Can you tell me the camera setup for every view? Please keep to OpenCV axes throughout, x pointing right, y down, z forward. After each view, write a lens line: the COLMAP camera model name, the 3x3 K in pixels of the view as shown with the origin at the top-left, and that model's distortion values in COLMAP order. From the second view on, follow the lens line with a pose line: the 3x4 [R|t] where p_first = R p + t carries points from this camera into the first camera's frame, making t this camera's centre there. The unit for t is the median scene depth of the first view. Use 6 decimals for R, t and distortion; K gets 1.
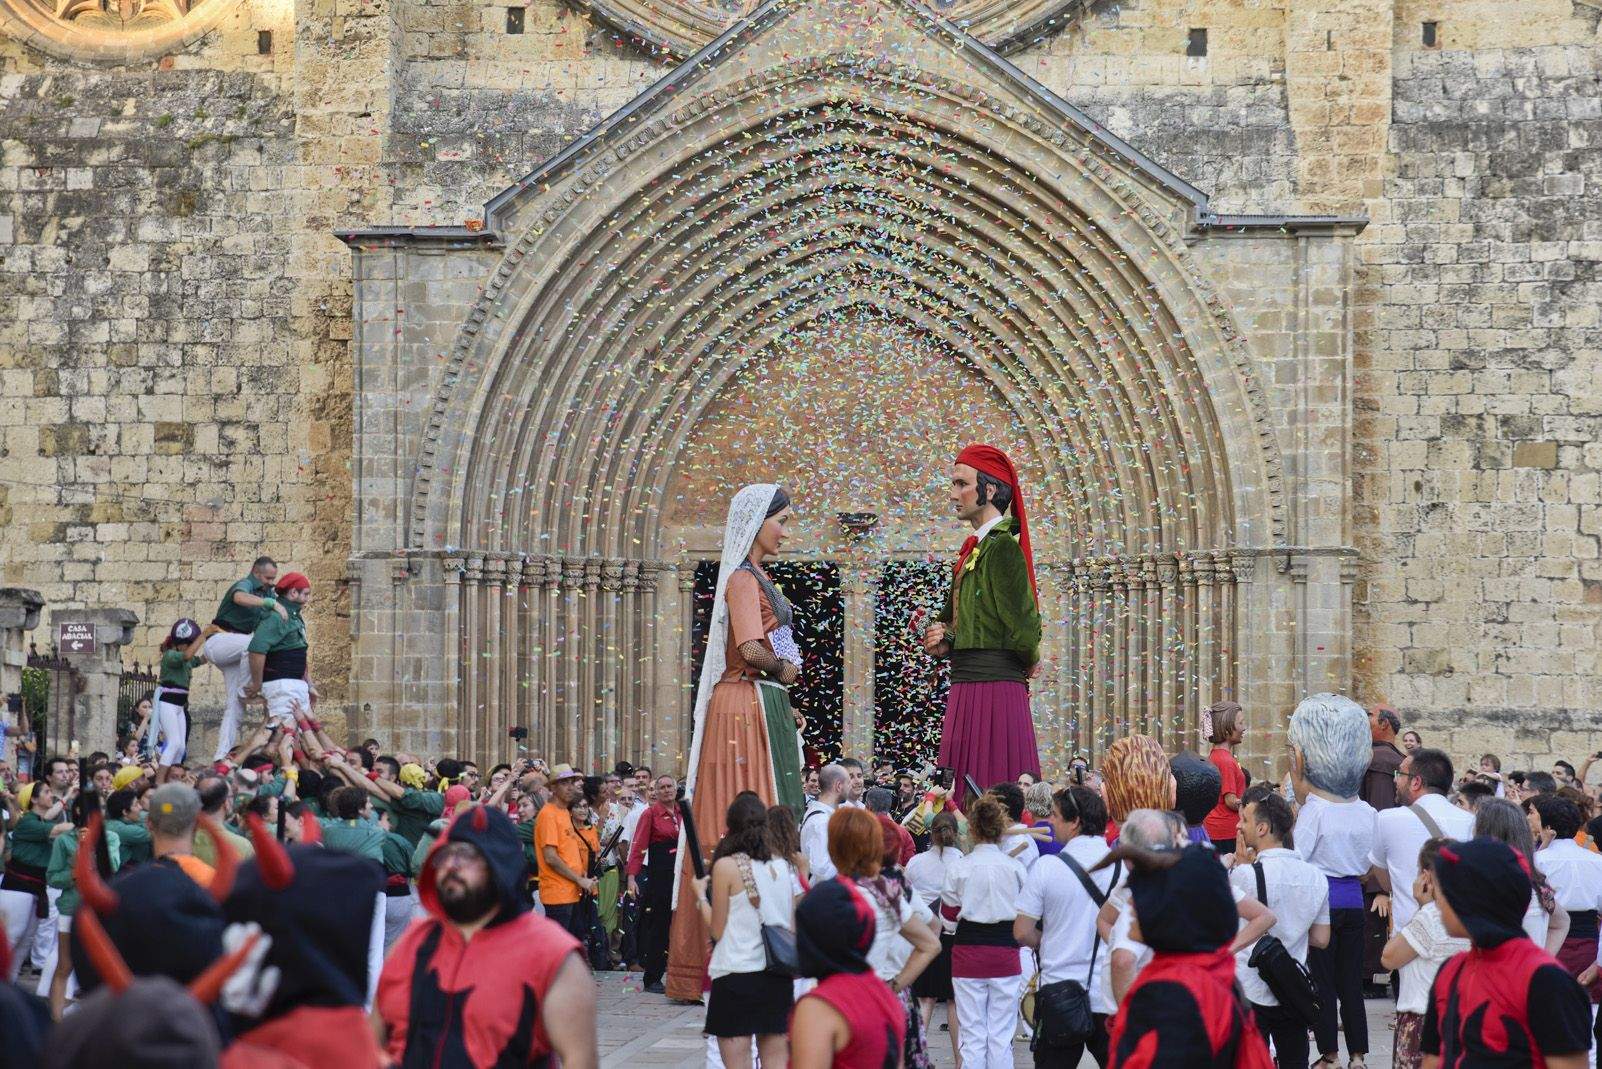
lens RADIAL K [[3075.5, 0, 801.0], [0, 3075.5, 534.5], [0, 0, 1]] dist [0.188310, 0.283389]
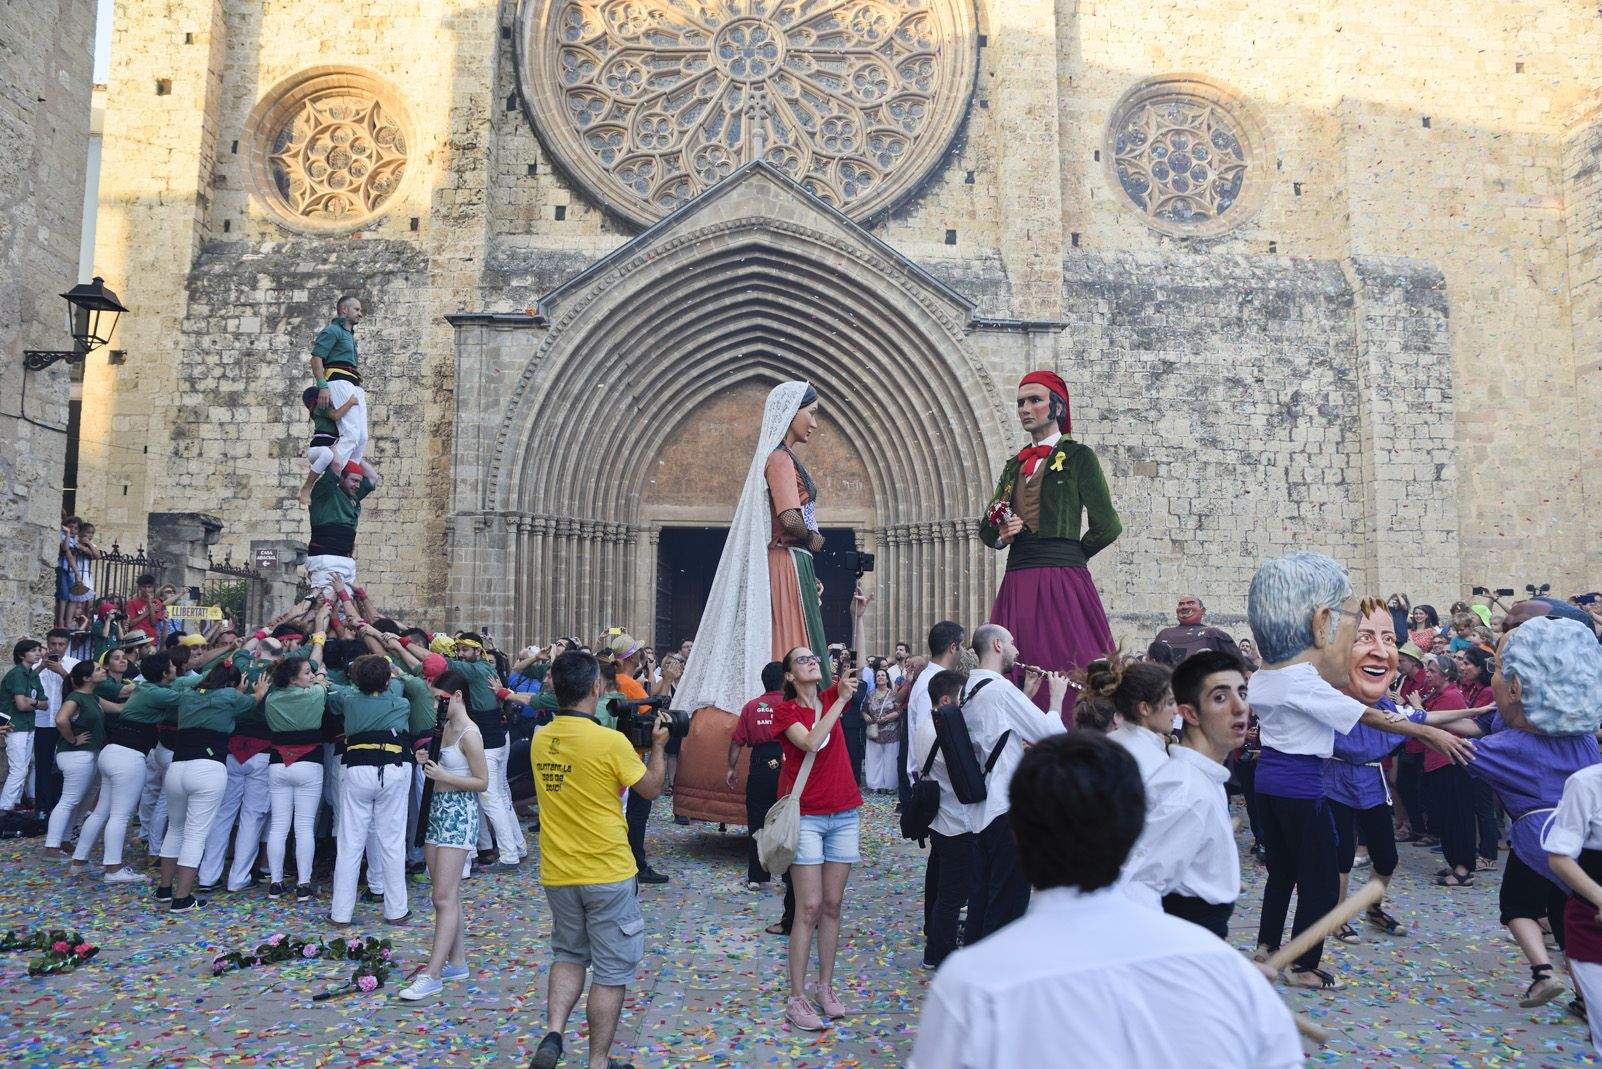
lens RADIAL K [[1101.4, 0, 789.3], [0, 1101.4, 538.7], [0, 0, 1]] dist [-0.133442, 0.104649]
pose [[0.992825, 0.012764, 0.118896, -0.035647], [-0.009137, 0.999478, -0.030999, 0.033606], [-0.119230, 0.029690, 0.992423, 0.399168]]
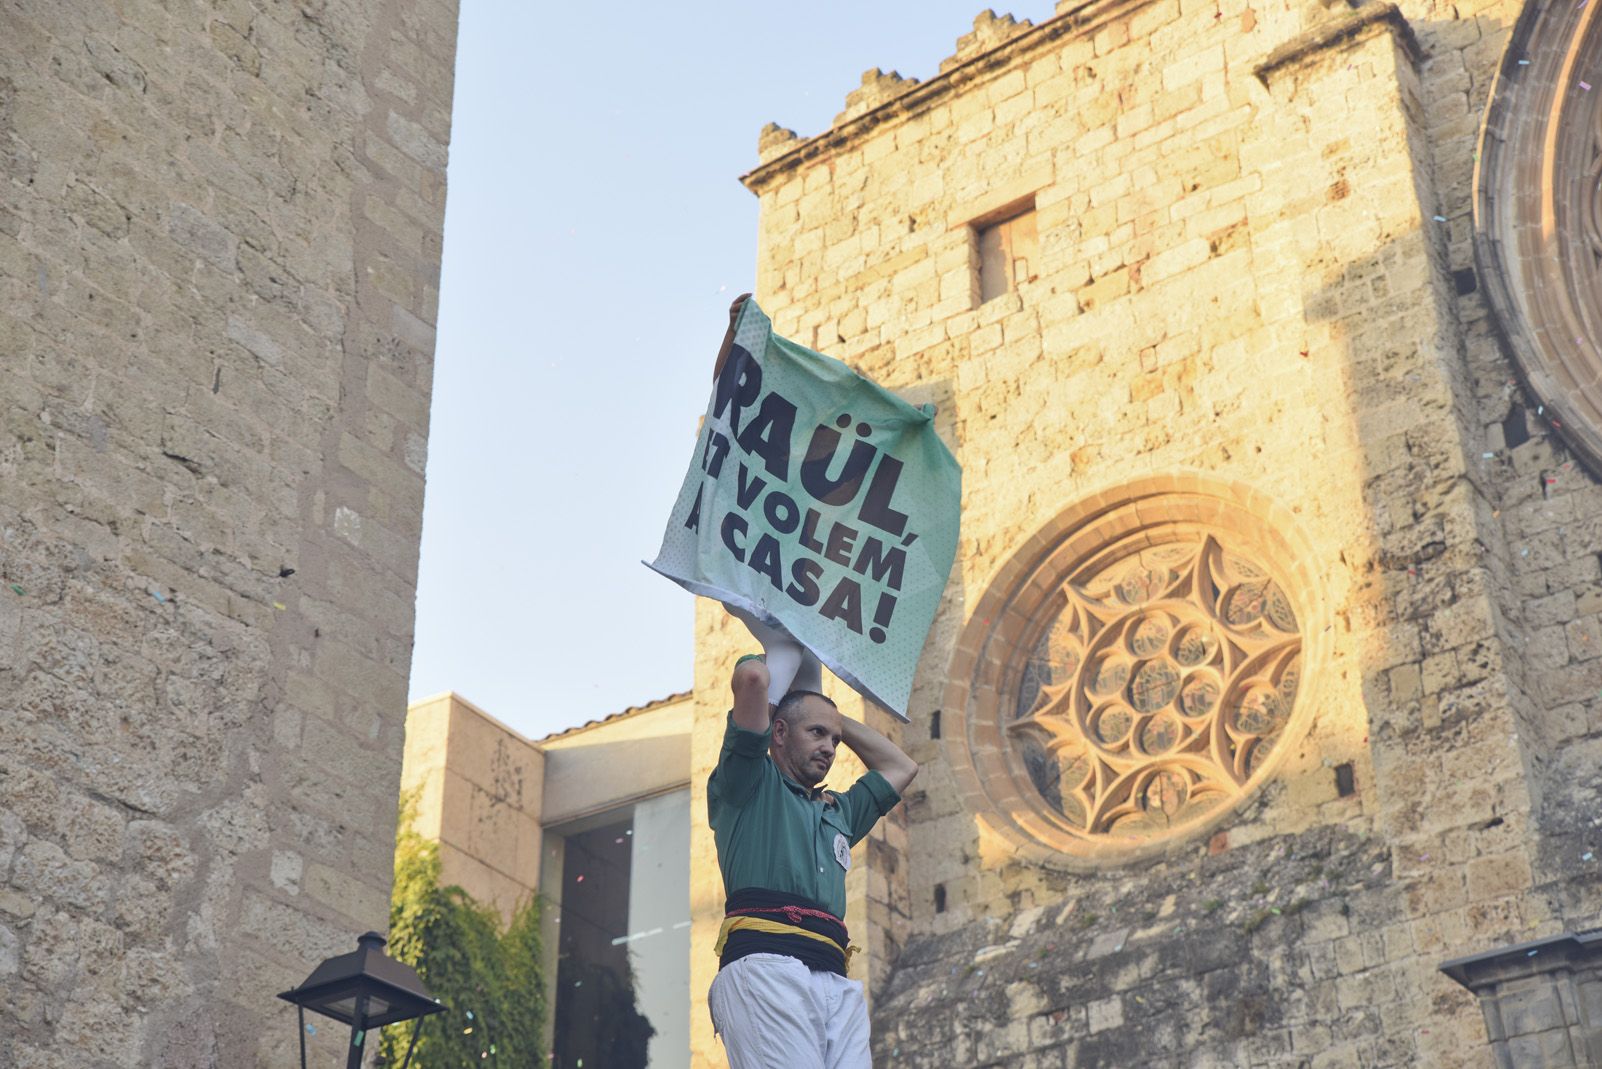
lens RADIAL K [[2404.7, 0, 801.0], [0, 2404.7, 534.5], [0, 0, 1]] dist [0.156465, 0.046676]
pose [[0.855268, -0.283244, -0.433923, -0.029123], [0.051686, 0.879844, -0.472444, 0.040741], [0.515602, 0.381638, 0.767142, 0.524754]]
